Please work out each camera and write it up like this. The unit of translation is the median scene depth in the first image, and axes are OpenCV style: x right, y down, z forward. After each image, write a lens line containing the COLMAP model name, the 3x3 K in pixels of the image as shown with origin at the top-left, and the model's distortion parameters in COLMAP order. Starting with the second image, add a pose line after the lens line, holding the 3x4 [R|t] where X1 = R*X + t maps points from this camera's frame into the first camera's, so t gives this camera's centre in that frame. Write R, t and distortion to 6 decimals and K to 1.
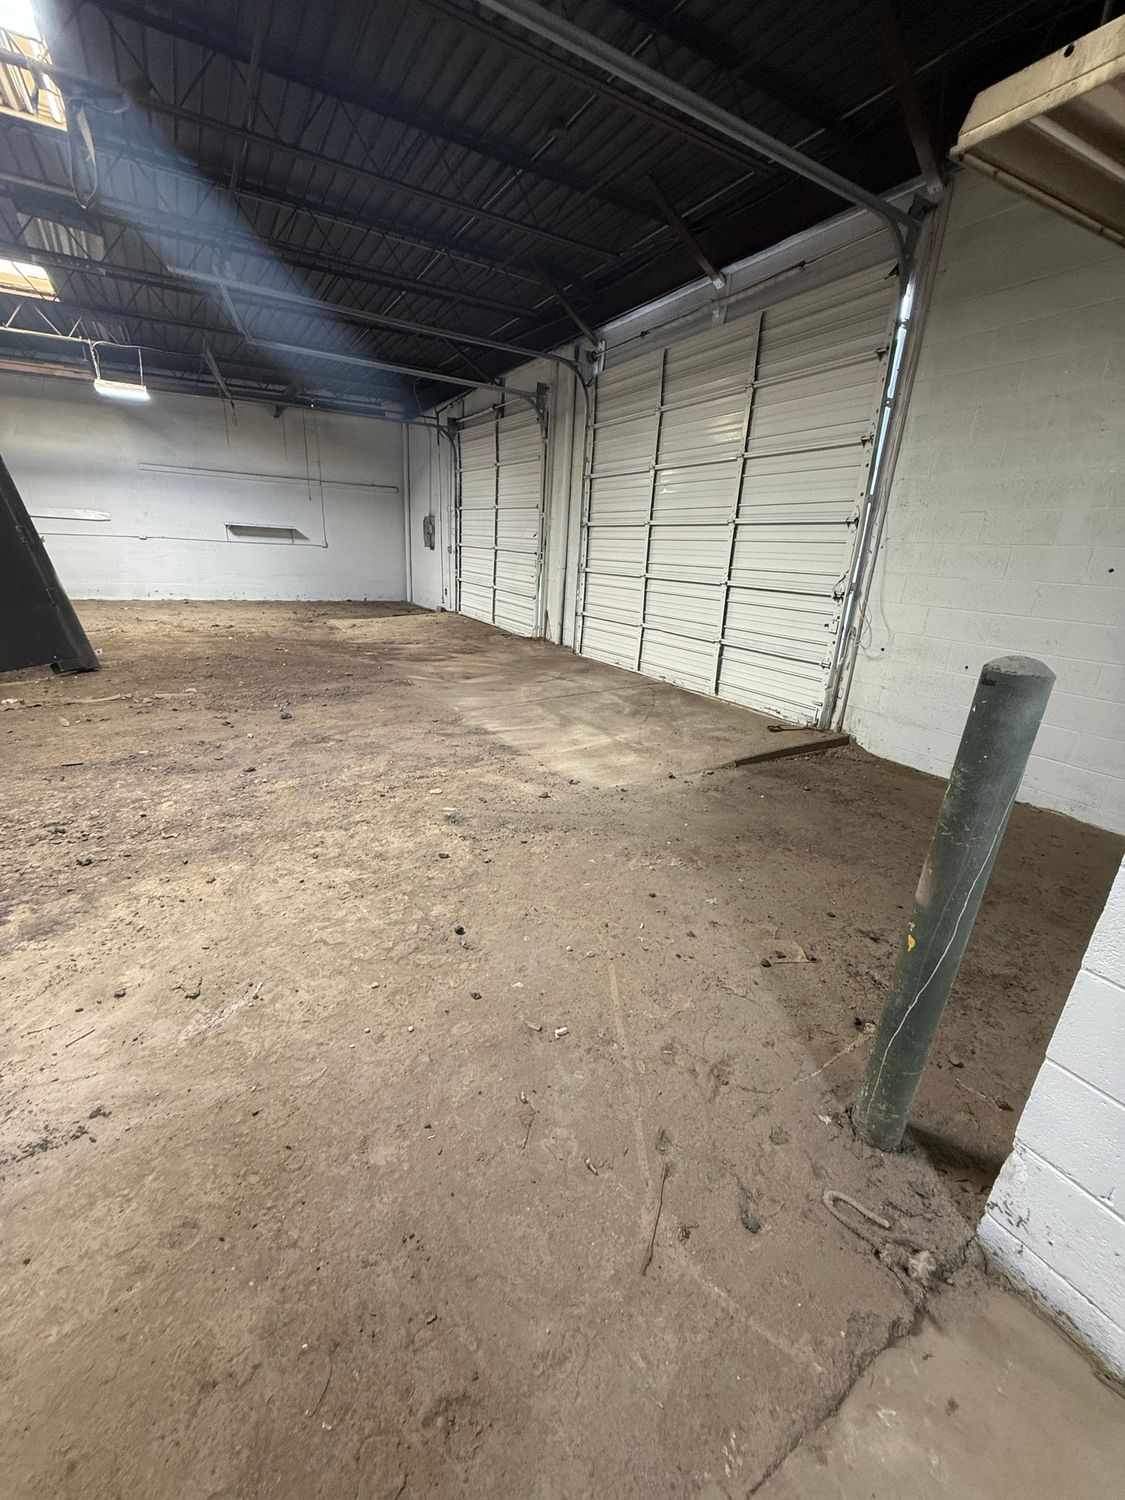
lens RADIAL K [[599.0, 0, 564.2], [0, 599.0, 749.5], [0, 0, 1]] dist [0.001187, -0.000031]
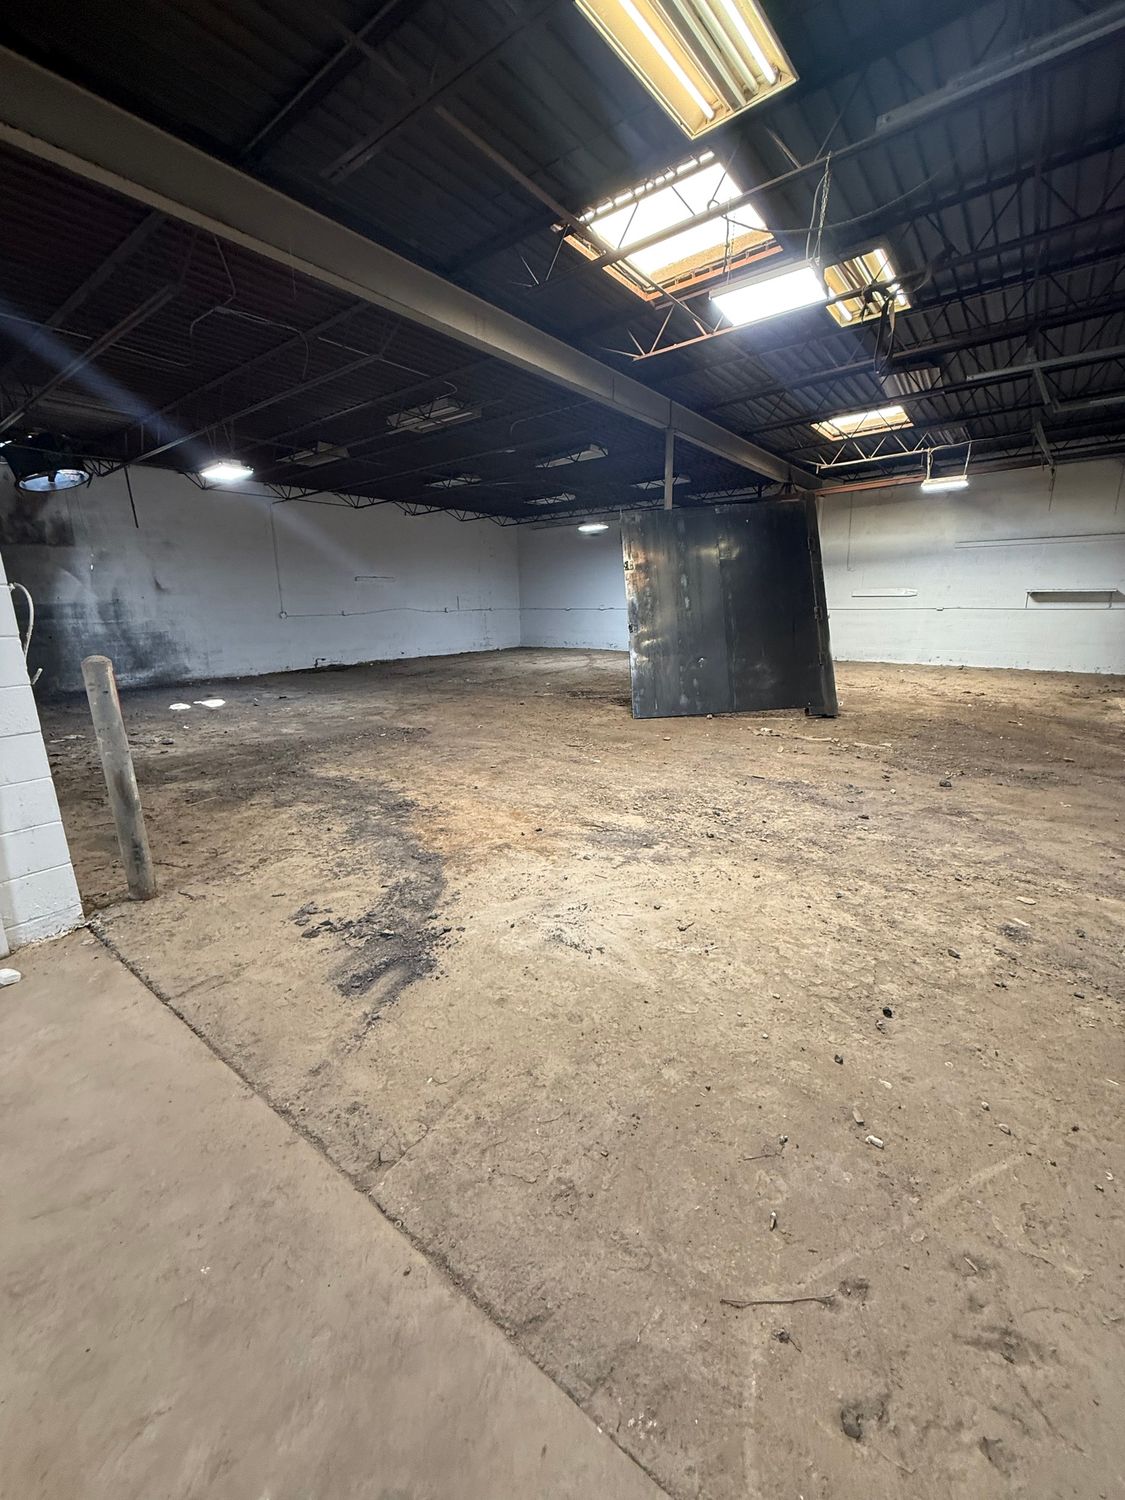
lens RADIAL K [[599.0, 0, 556.7], [0, 599.0, 749.0], [0, 0, 1]] dist [0.001187, -0.000031]
pose [[0.349315, 0.174462, -0.920620, 0.314341], [-0.269667, 0.959663, 0.079540, -0.024902], [0.897362, 0.220476, 0.382272, 0.045870]]
